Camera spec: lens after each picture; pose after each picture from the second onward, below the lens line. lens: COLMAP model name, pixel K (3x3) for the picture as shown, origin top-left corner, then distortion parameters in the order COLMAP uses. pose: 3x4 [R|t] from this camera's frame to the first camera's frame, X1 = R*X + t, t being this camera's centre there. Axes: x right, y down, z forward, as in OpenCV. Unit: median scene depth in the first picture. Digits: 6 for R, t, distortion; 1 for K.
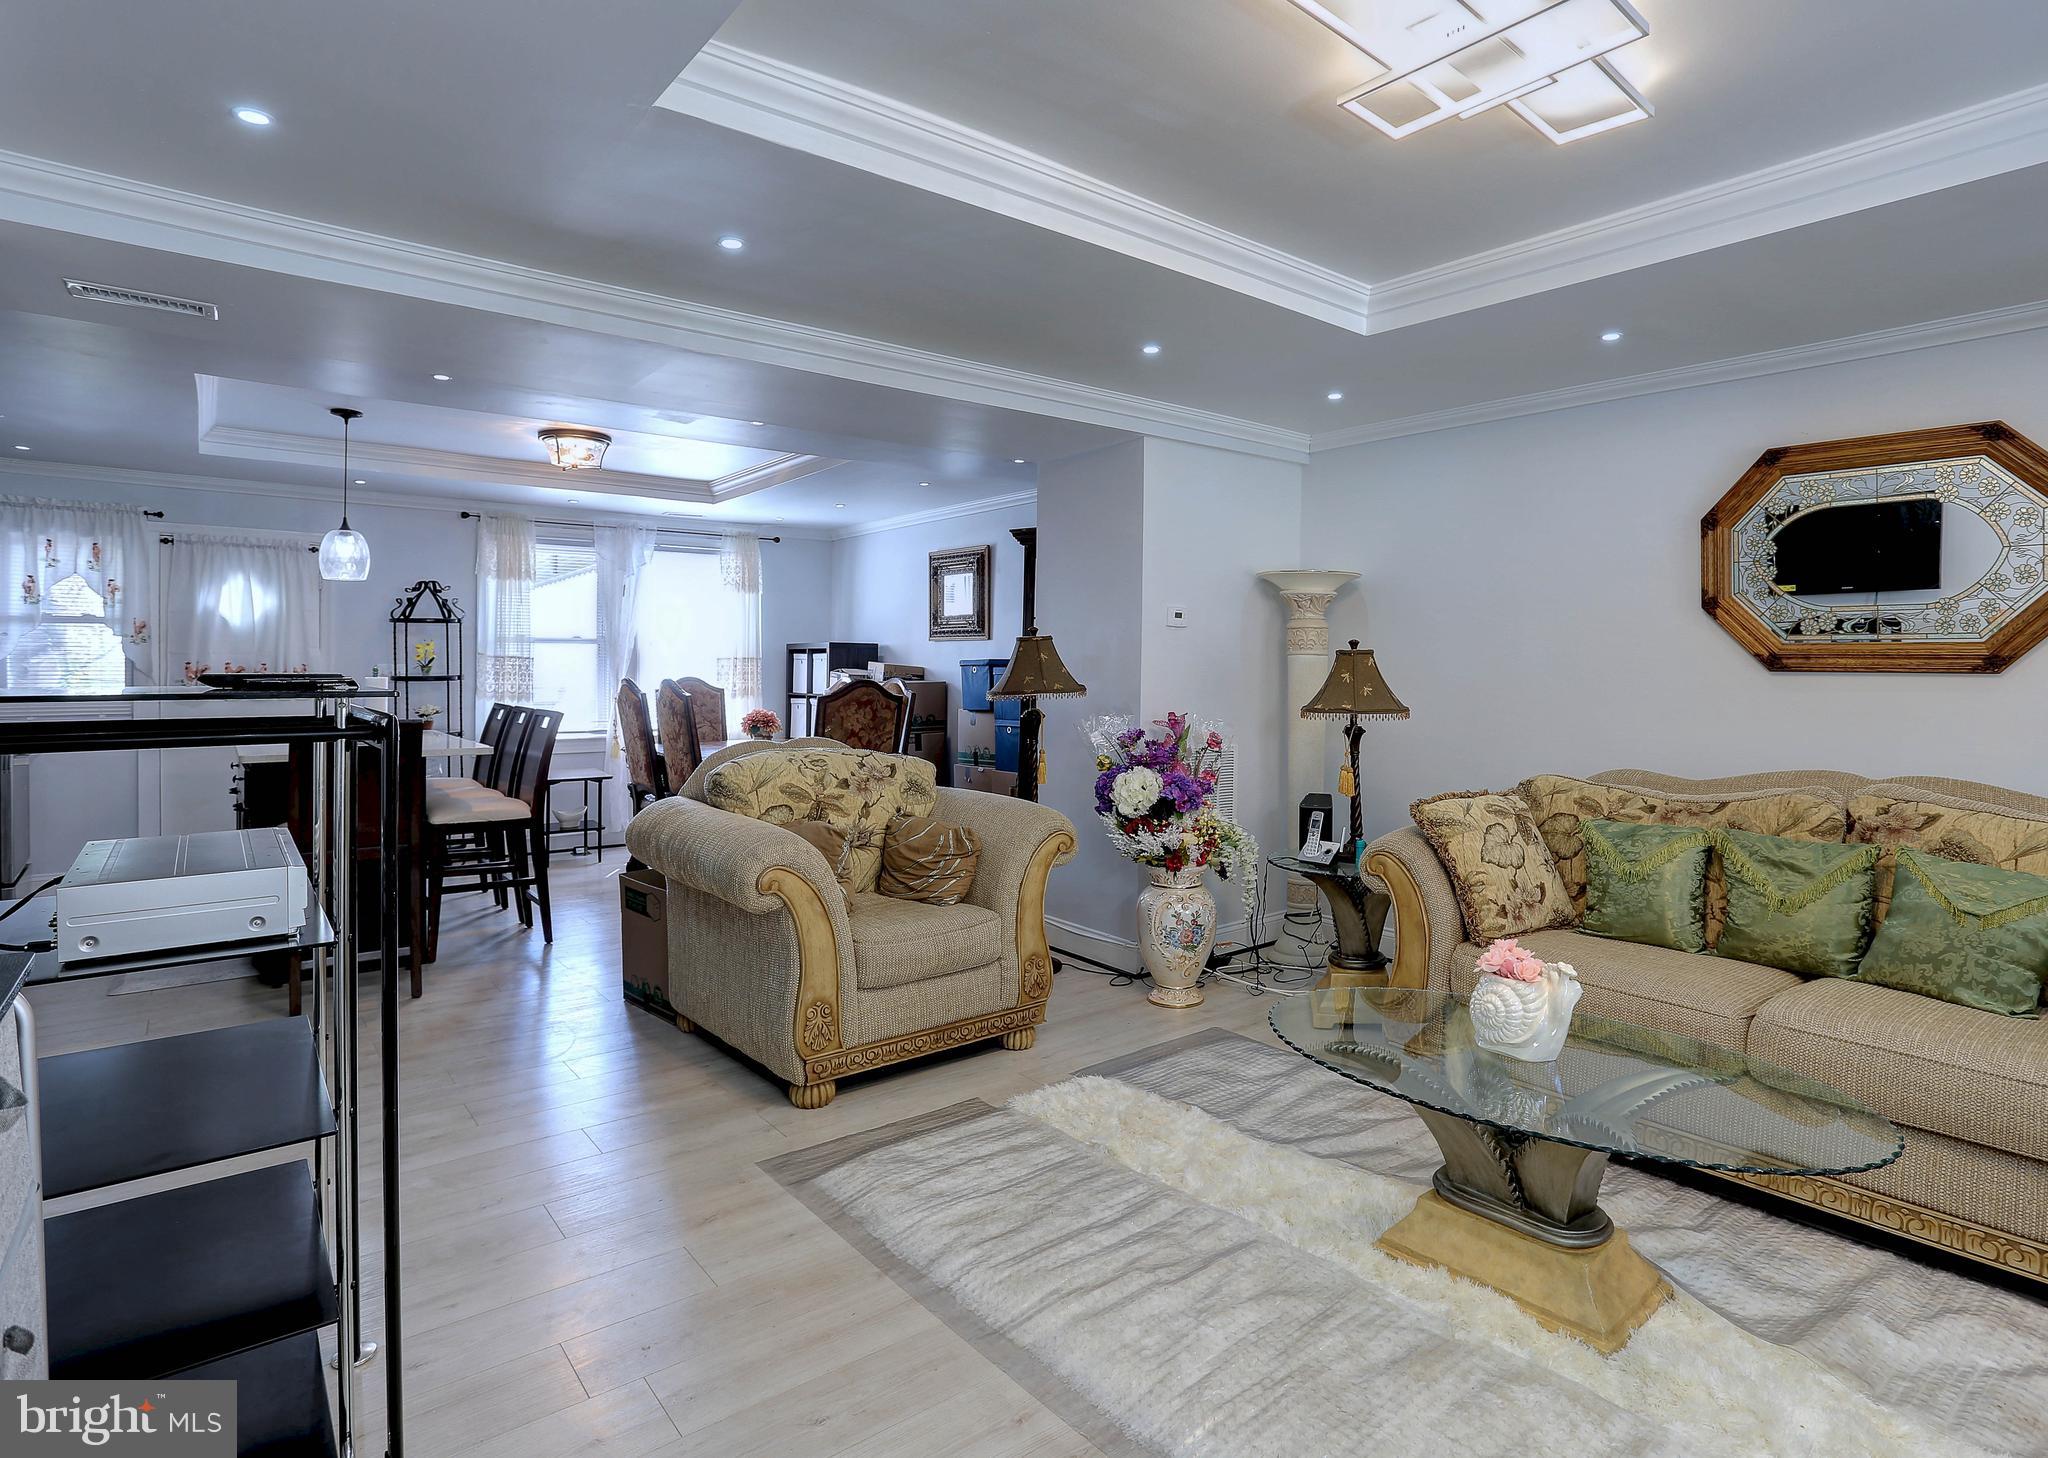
lens RADIAL K [[1113.3, 0, 1020.1], [0, 1113.3, 674.2], [0, 0, 1]] dist [-0.001166, 0.000095]
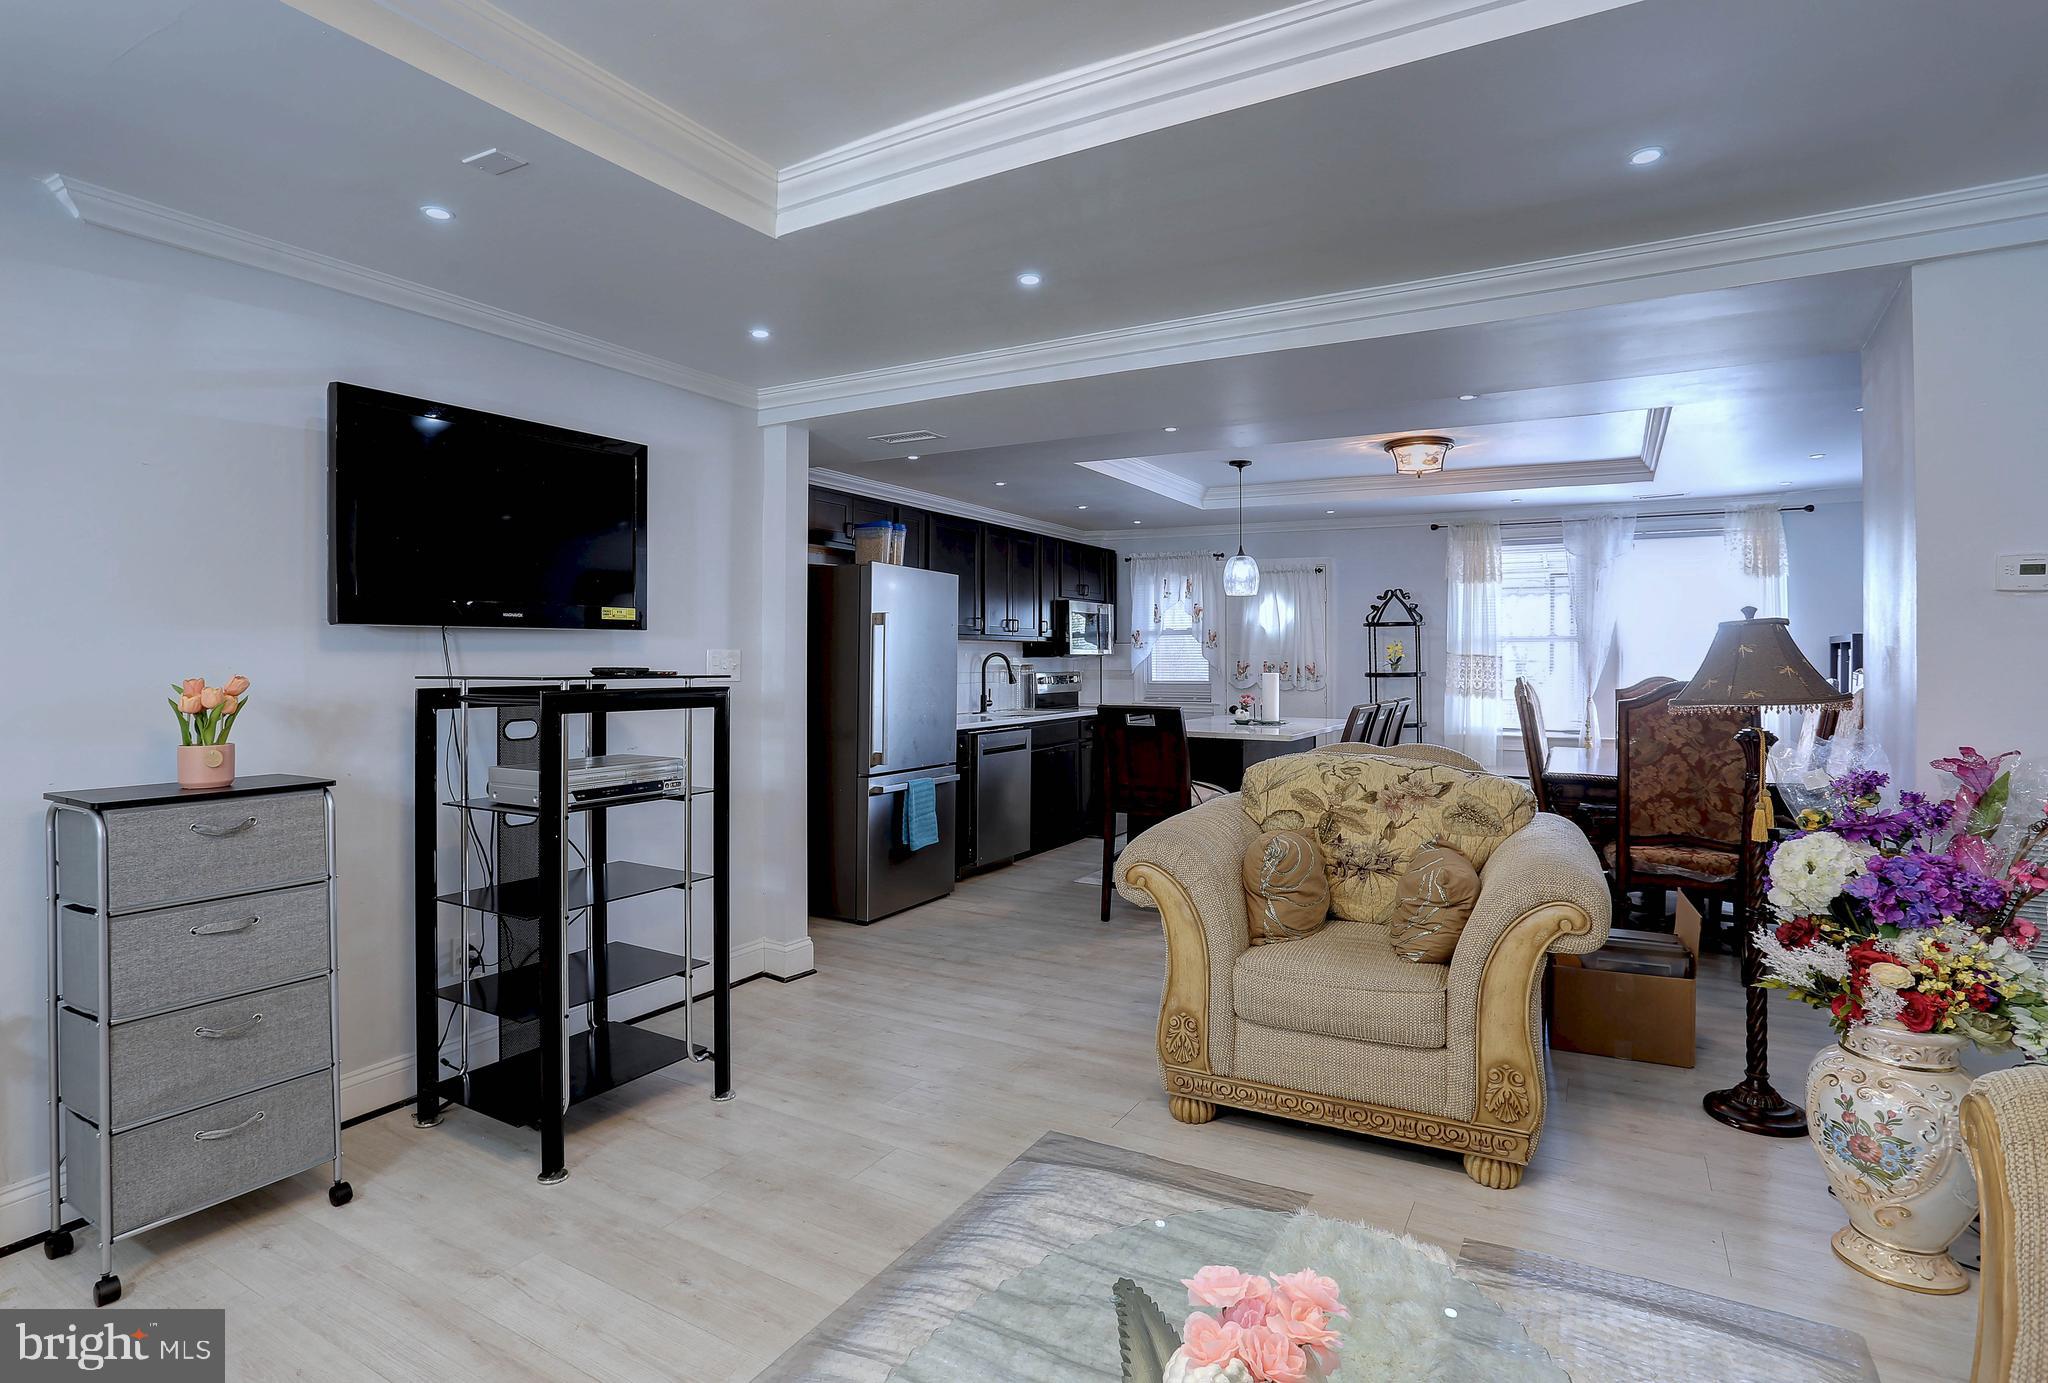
lens RADIAL K [[1004.9, 0, 1013.7], [0, 1004.9, 656.5], [0, 0, 1]] dist [-0.033128, 0.000169]
pose [[0.402035, -0.005081, -0.915610, 0.330429], [-0.009605, 0.999906, -0.009766, -0.001692], [0.915574, 0.012720, 0.401949, 0.308836]]
